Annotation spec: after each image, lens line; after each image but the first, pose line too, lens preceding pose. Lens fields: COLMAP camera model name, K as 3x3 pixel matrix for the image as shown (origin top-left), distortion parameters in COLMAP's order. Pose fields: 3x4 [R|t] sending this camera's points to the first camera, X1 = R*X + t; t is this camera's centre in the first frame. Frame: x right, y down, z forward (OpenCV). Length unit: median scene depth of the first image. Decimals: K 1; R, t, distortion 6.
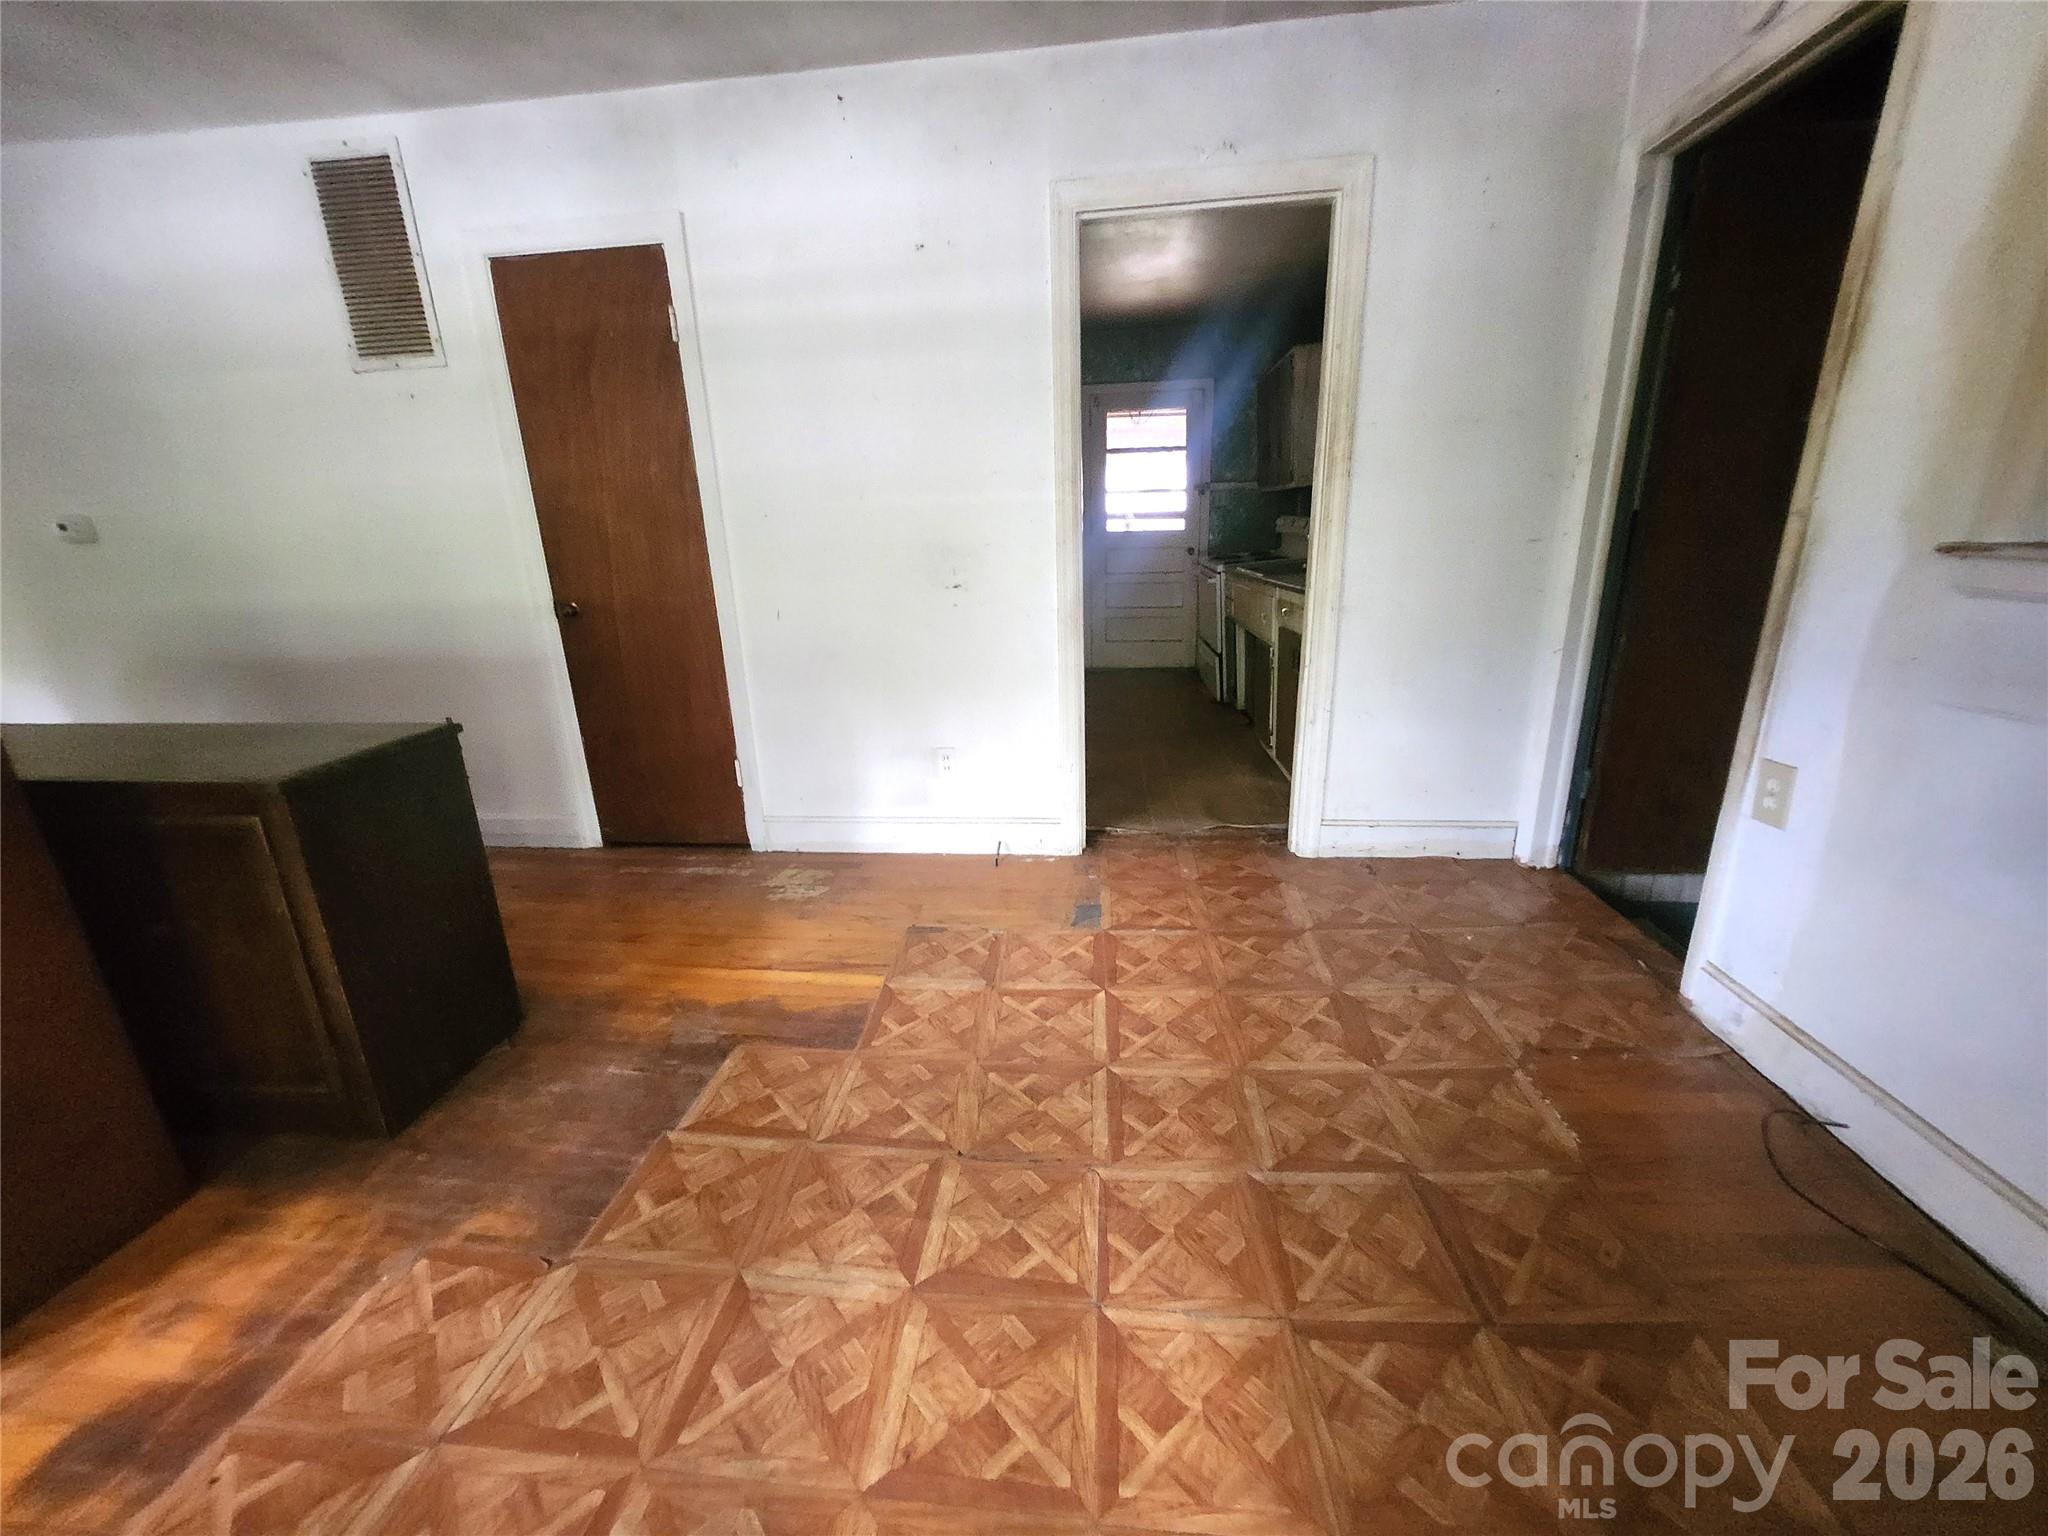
lens RADIAL K [[820.4, 0, 1019.9], [0, 820.4, 755.3], [0, 0, 1]] dist [-0.004347, 0.000838]
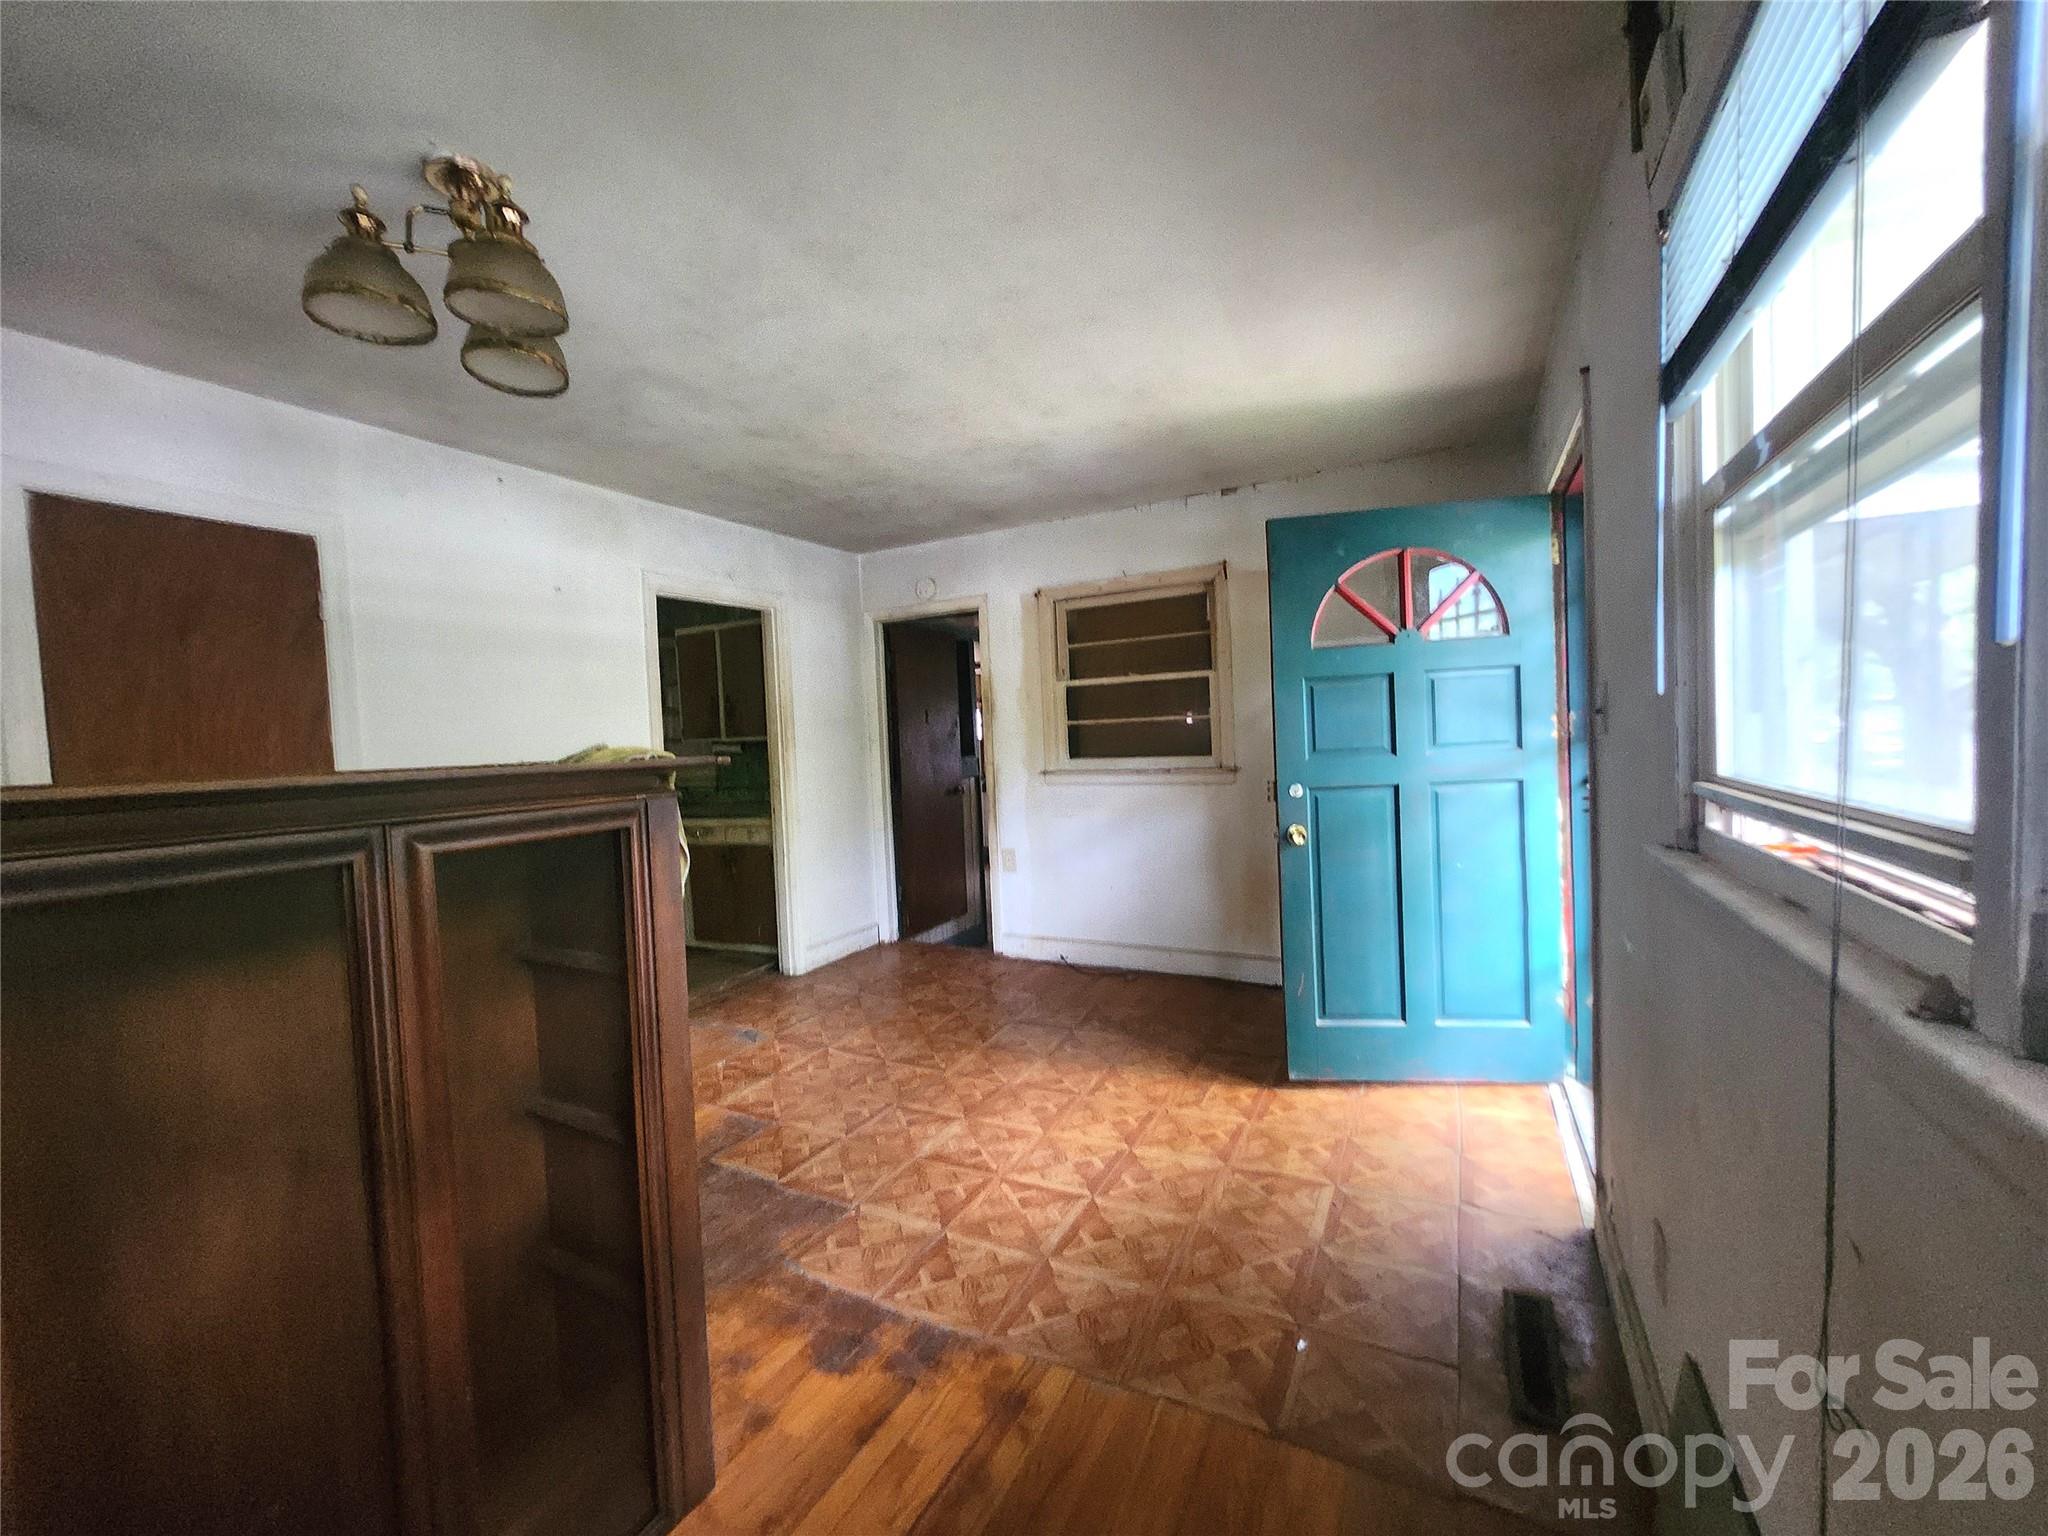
lens RADIAL K [[820.4, 0, 1025.0], [0, 820.4, 771.7], [0, 0, 1]] dist [-0.004347, 0.000838]
pose [[0.368366, -0.026595, 0.929301, -1.602899], [0.282326, 0.955584, -0.084564, 0.008101], [-0.885776, 0.293516, 0.359513, -0.133153]]
